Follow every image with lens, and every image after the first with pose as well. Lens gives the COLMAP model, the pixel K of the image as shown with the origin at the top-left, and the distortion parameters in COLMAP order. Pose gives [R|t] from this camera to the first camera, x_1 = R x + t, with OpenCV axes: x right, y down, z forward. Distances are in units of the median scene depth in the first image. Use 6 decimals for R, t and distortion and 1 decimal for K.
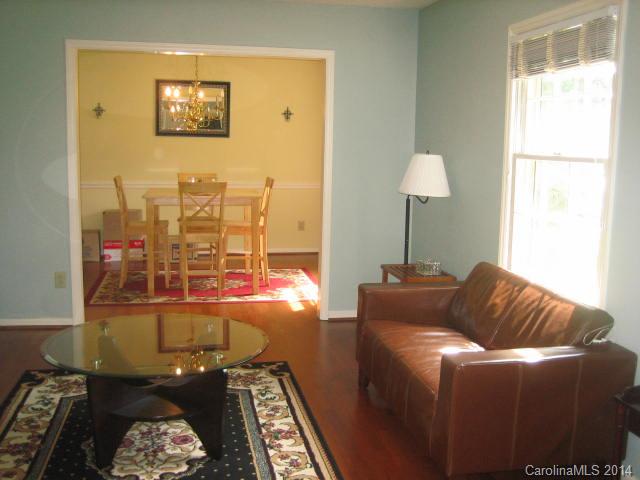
lens RADIAL K [[674.2, 0, 322.7], [0, 674.2, 239.4], [0, 0, 1]] dist [-0.137013, 0.191979]
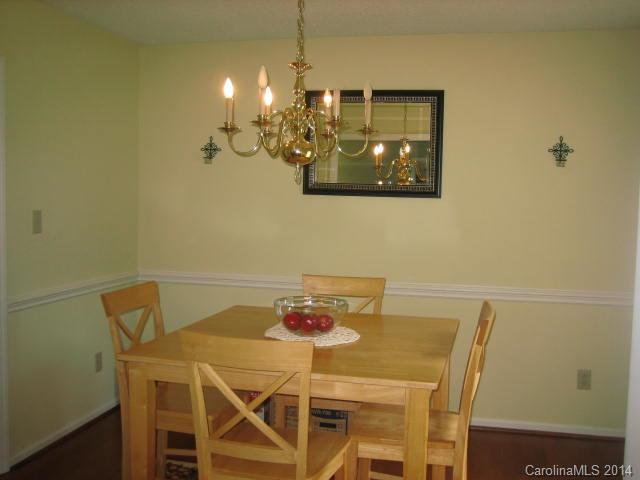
lens RADIAL K [[674.2, 0, 322.7], [0, 674.2, 239.4], [0, 0, 1]] dist [-0.137013, 0.191979]
pose [[0.903201, 0.024380, -0.428524, -0.000965], [-0.063993, 0.994876, -0.078278, -0.140803], [0.424420, 0.098123, 0.900133, 0.948183]]
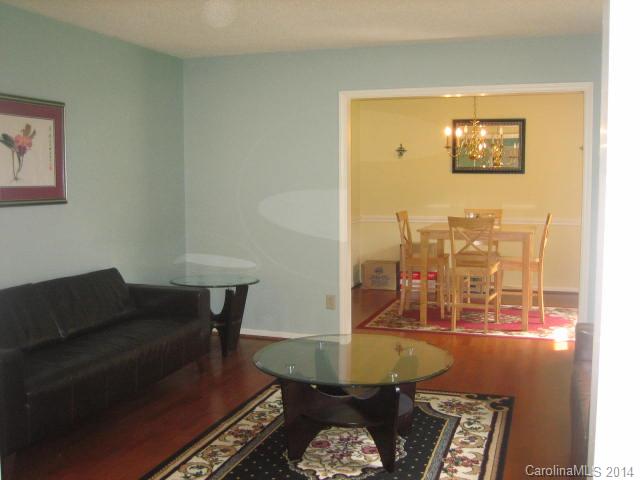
lens RADIAL K [[674.2, 0, 322.7], [0, 674.2, 239.4], [0, 0, 1]] dist [-0.137013, 0.191979]
pose [[0.863397, 0.020897, -0.504093, 0.194737], [-0.048465, 0.997957, -0.041638, 0.003613], [0.502193, 0.060381, 0.862645, -0.005052]]
